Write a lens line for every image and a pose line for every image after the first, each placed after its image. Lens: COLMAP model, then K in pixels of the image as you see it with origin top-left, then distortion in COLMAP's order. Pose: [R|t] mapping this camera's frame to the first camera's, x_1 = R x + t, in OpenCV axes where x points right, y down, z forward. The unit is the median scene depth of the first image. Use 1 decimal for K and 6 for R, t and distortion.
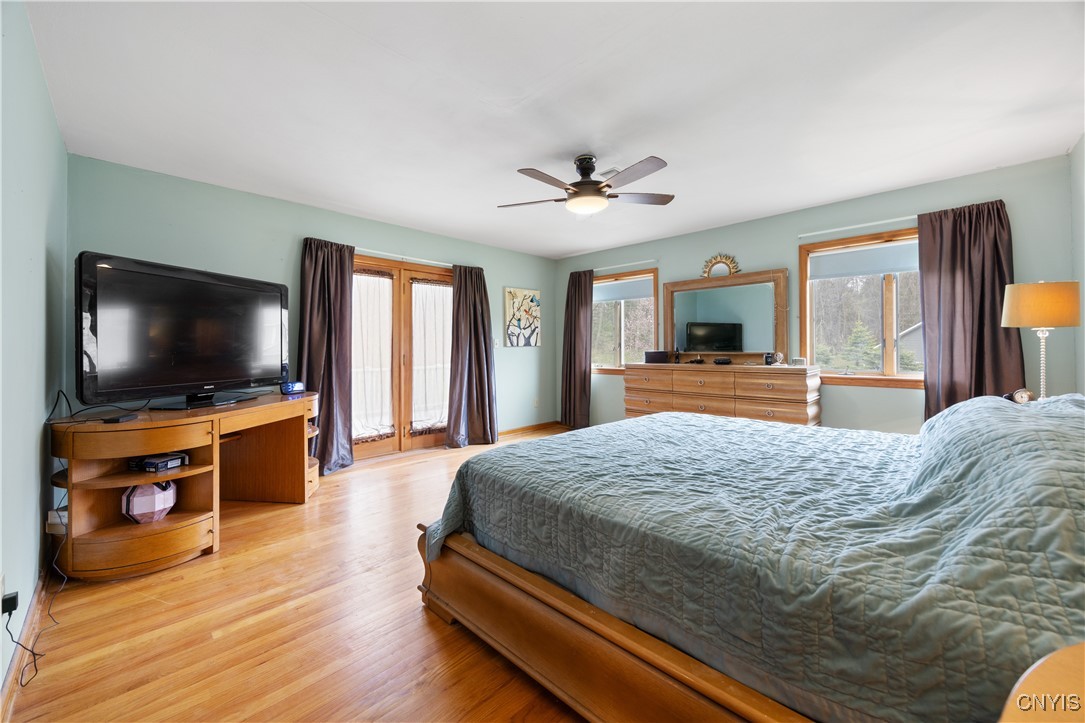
lens RADIAL K [[419.8, 0, 542.7], [0, 419.8, 352.9], [0, 0, 1]] dist [0.000211, 0.000121]
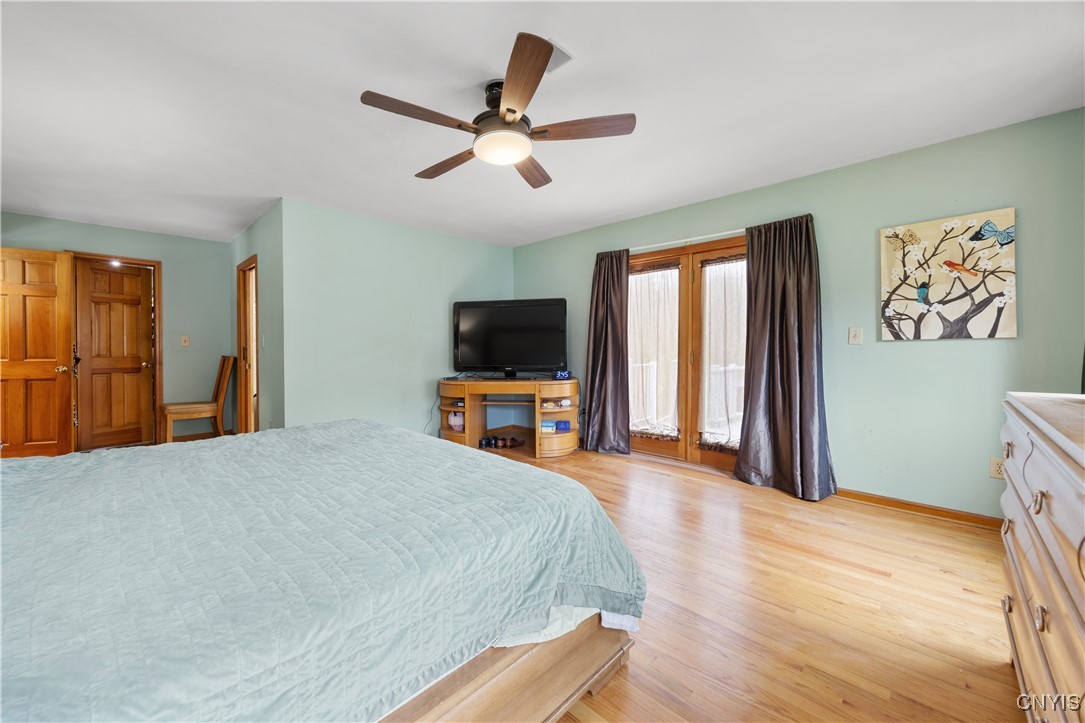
lens RADIAL K [[419.8, 0, 545.3], [0, 419.8, 347.6], [0, 0, 1]] dist [0.000211, 0.000121]
pose [[0.006549, 0.016425, -0.999844, 0.437025], [0.002217, 0.999862, 0.016440, -0.015821], [0.999976, -0.002324, 0.006512, 0.562986]]
